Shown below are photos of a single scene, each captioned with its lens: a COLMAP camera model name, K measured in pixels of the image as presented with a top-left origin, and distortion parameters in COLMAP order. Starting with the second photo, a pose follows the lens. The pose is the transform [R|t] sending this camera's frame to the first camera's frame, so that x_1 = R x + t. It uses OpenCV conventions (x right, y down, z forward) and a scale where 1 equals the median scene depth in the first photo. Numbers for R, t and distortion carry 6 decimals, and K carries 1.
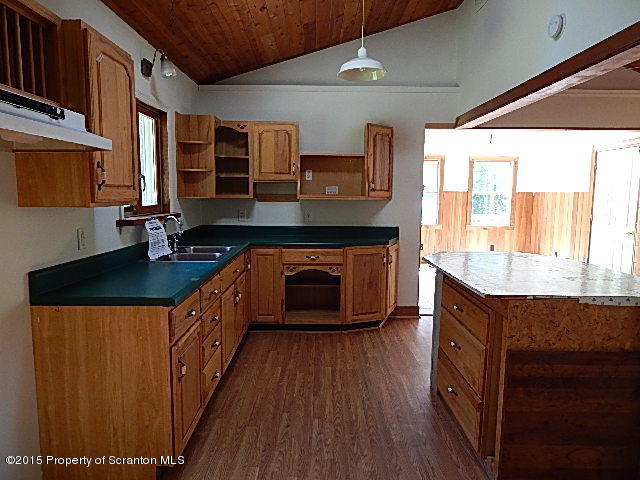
lens RADIAL K [[416.4, 0, 318.6], [0, 416.4, 239.7], [0, 0, 1]] dist [-0.003380, -0.003200]
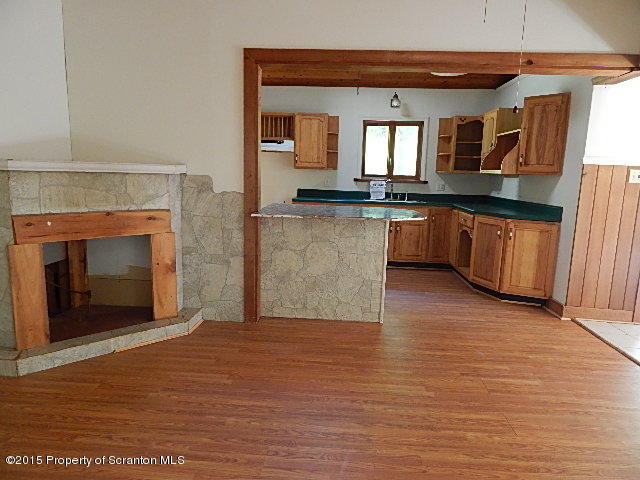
lens RADIAL K [[416.4, 0, 318.6], [0, 416.4, 240.9], [0, 0, 1]] dist [-0.003380, -0.003200]
pose [[-0.057042, 0.150827, -0.986913, 1.120931], [-0.143978, 0.976946, 0.157626, -0.026157], [0.987935, 0.151085, -0.034011, 0.559786]]
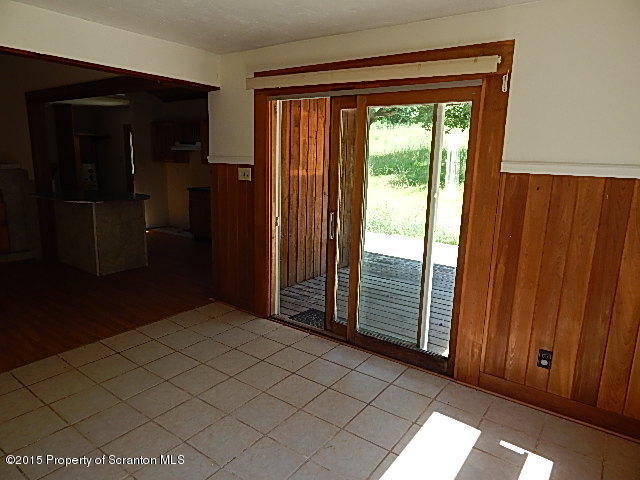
lens RADIAL K [[416.4, 0, 321.4], [0, 416.4, 240.0], [0, 0, 1]] dist [-0.003380, -0.003200]
pose [[-0.581550, 0.132061, -0.802720, 0.881253], [-0.125153, 0.960465, 0.248683, -0.215366], [0.803826, 0.245084, -0.542031, 1.772531]]
